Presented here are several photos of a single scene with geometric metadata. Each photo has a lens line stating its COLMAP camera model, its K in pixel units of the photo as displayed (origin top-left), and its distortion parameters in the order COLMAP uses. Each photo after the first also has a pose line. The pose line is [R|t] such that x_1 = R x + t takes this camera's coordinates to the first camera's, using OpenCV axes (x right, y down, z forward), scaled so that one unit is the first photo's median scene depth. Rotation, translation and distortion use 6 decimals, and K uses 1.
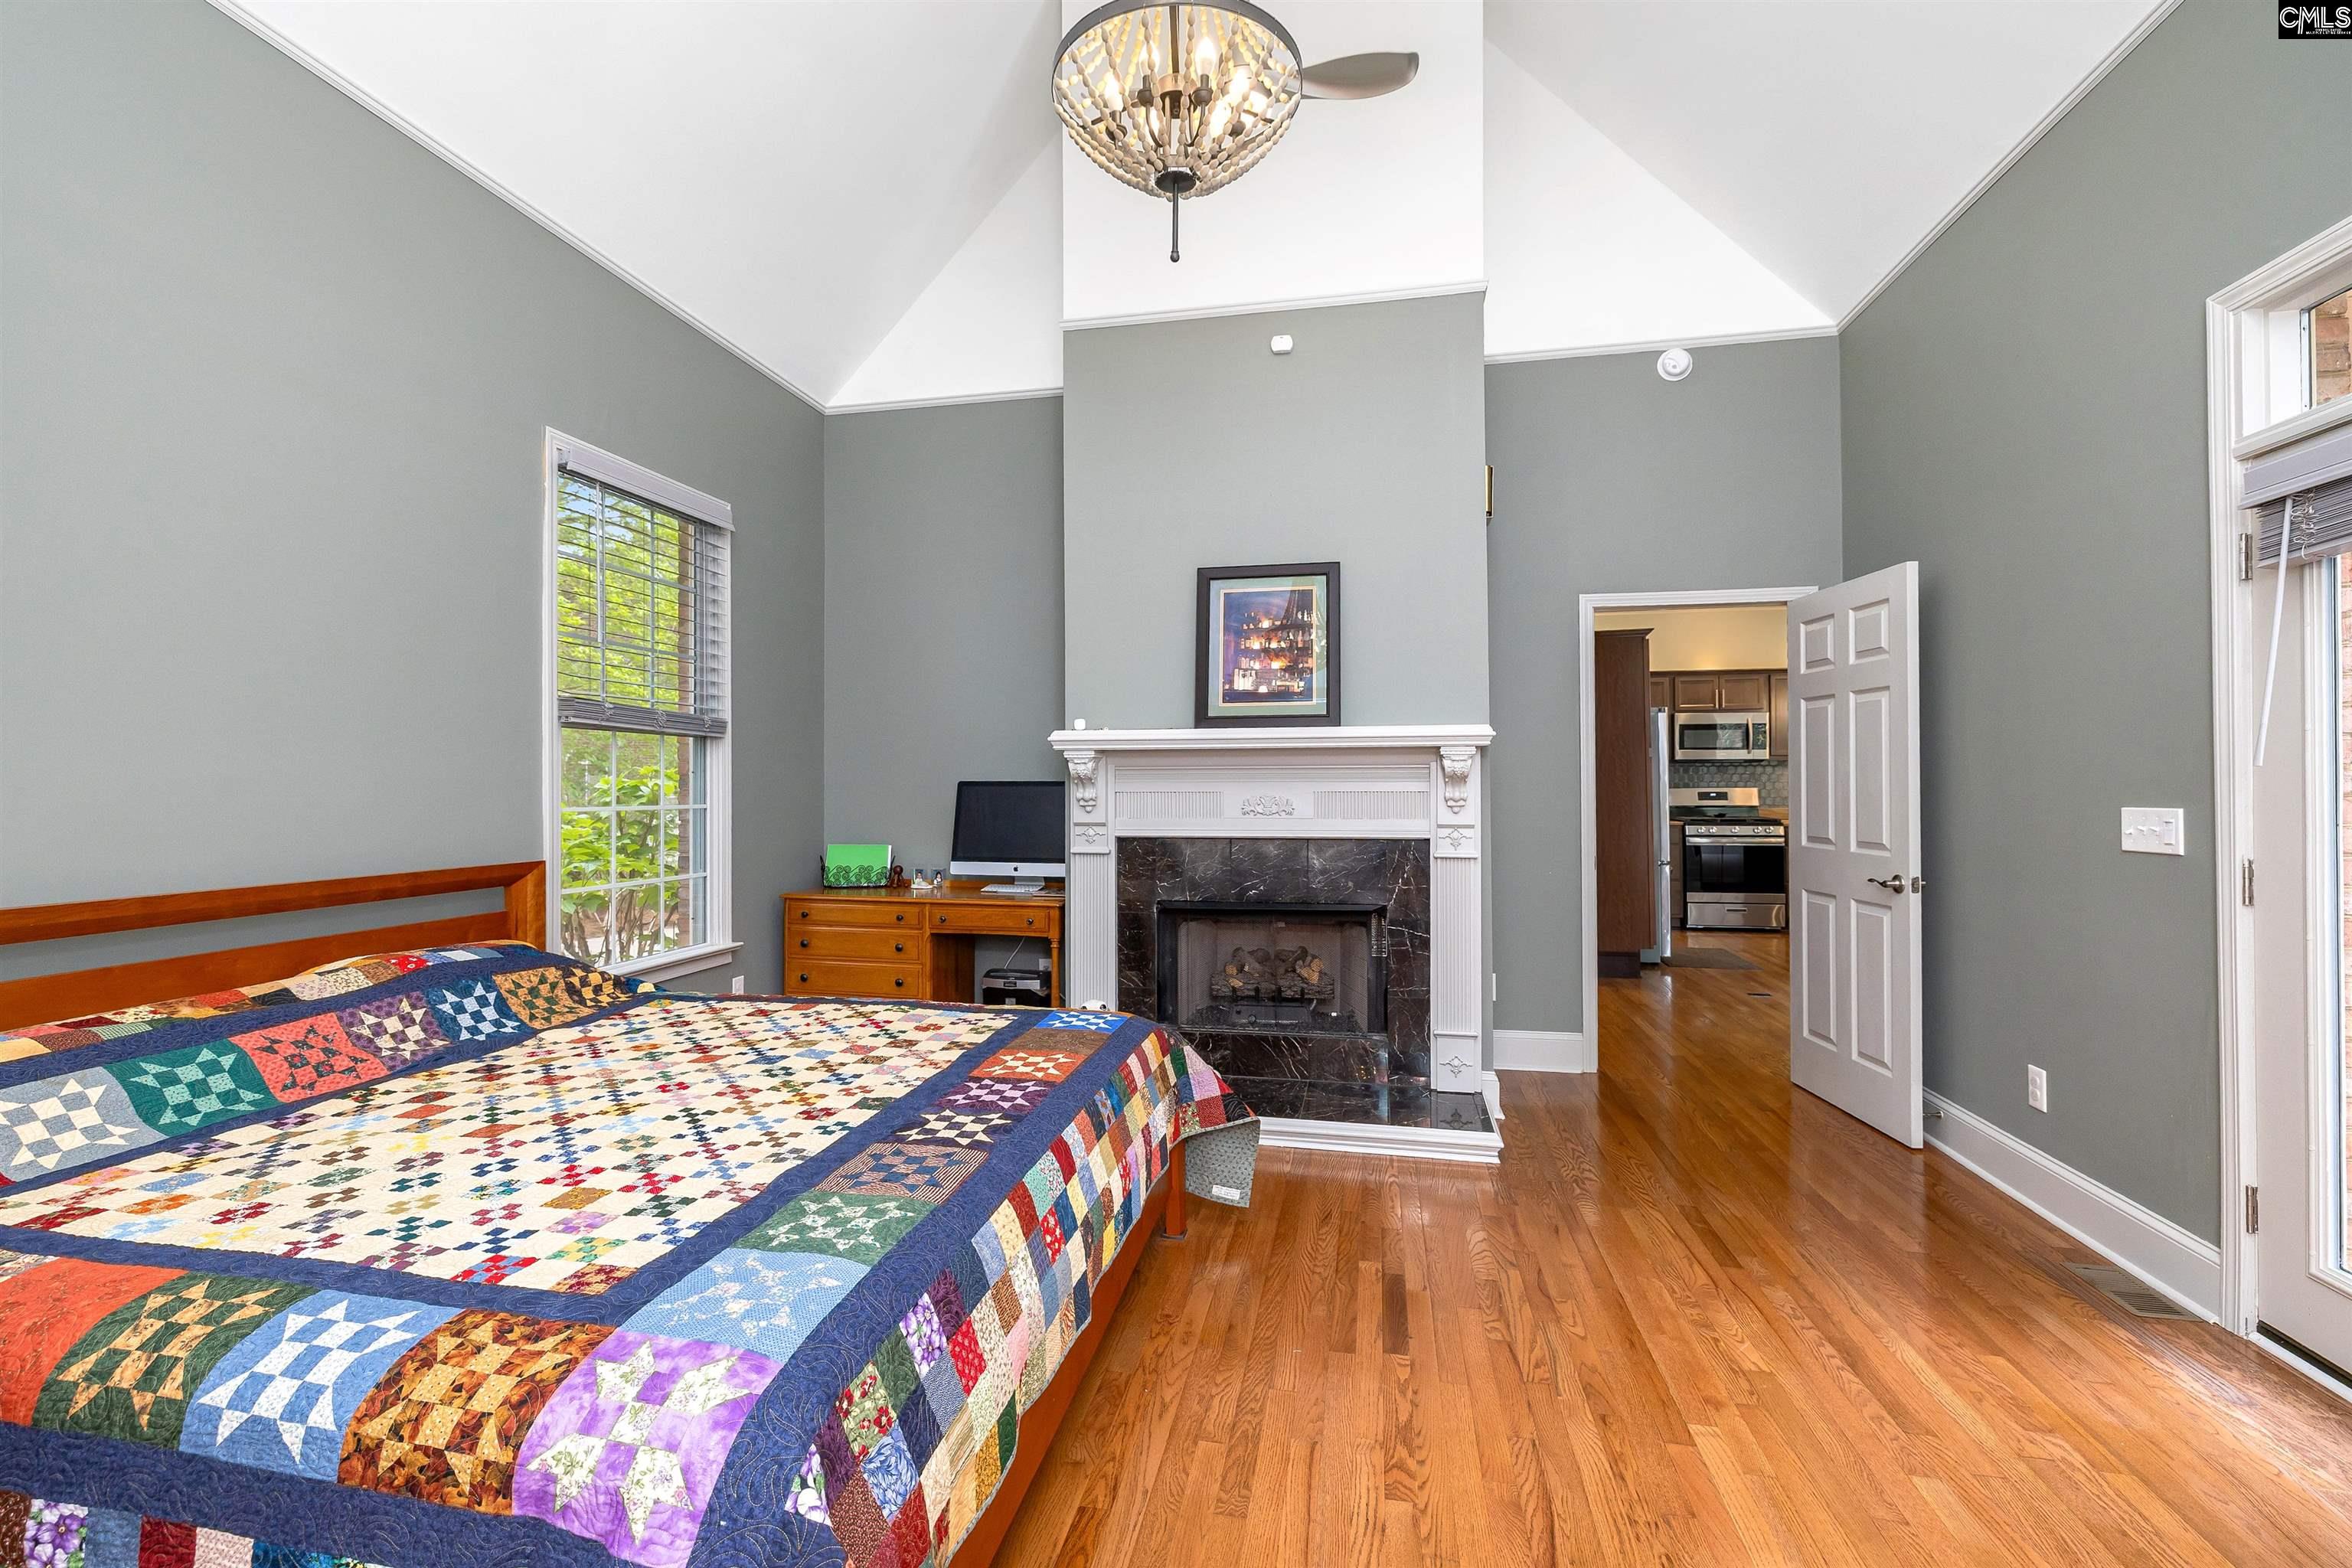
lens RADIAL K [[1009.4, 0, 1170.2], [0, 1009.4, 775.3], [0, 0, 1]] dist [0.001362, -0.000034]
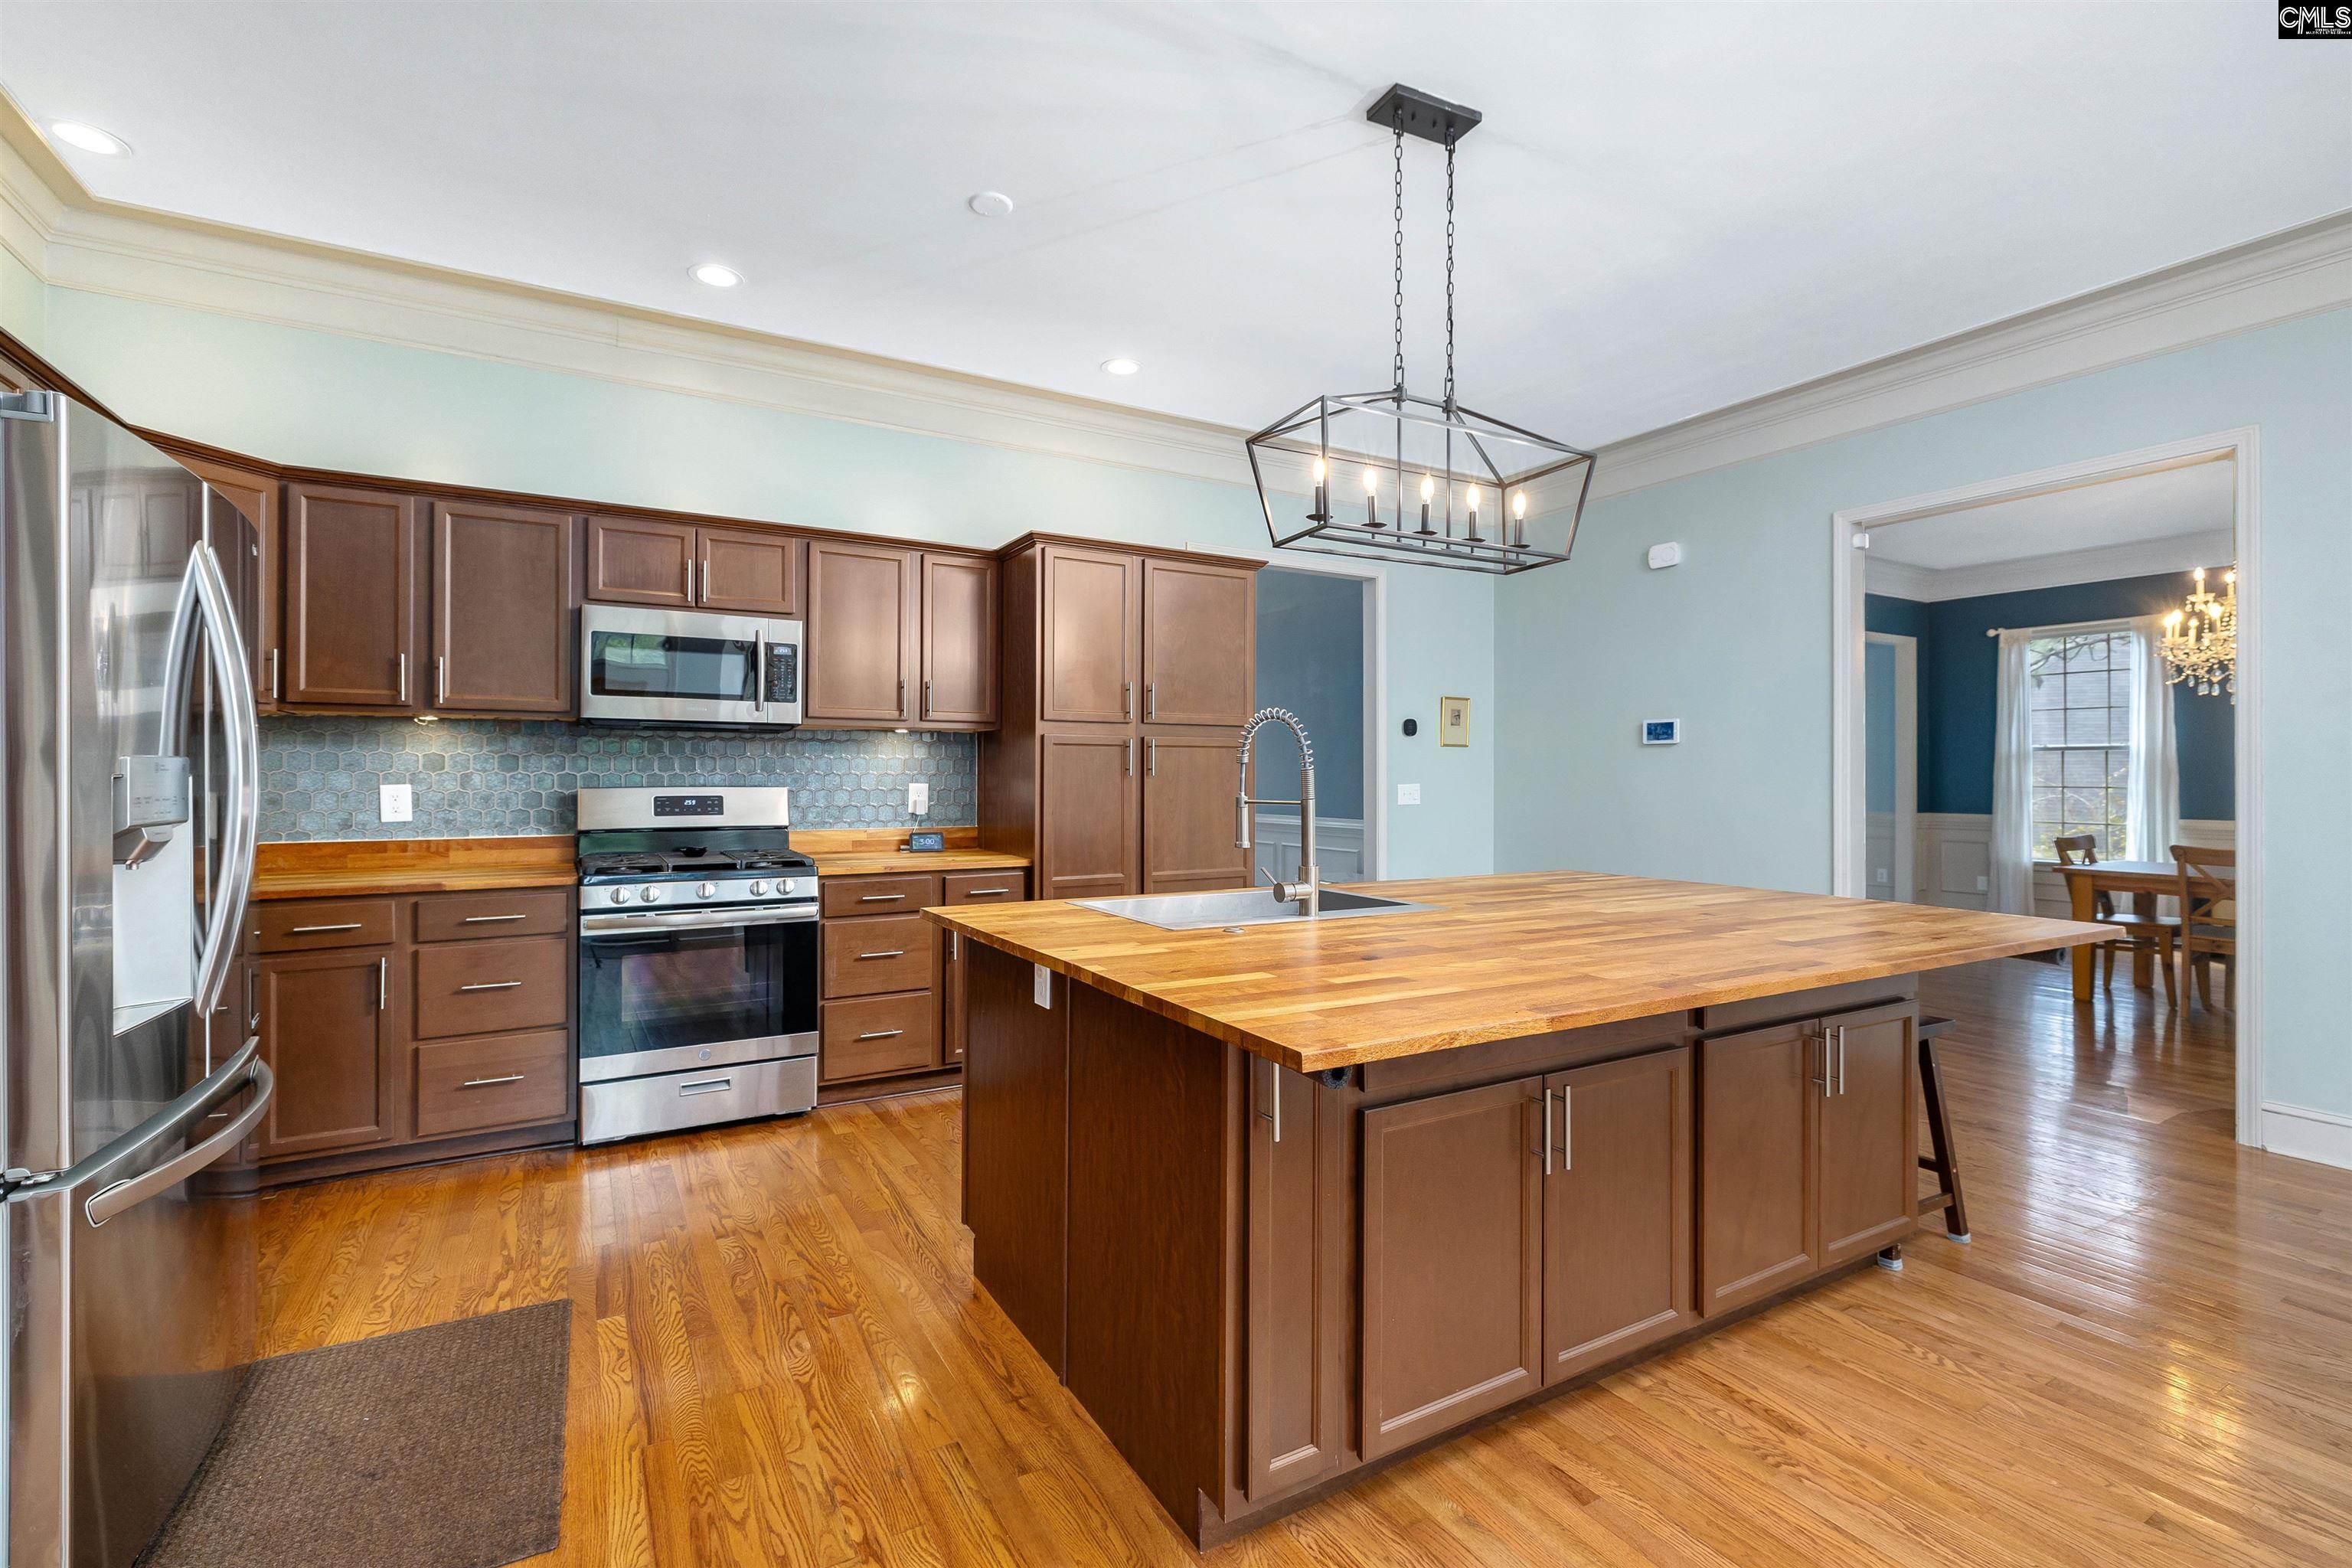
lens RADIAL K [[1009.4, 0, 1170.2], [0, 1009.4, 775.3], [0, 0, 1]] dist [0.001362, -0.000034]
pose [[0.751740, 0.000097, 0.659459, 0.413309], [-0.004544, 0.999977, 0.005032, 0.004204], [-0.659443, -0.006779, 0.751724, 0.542060]]
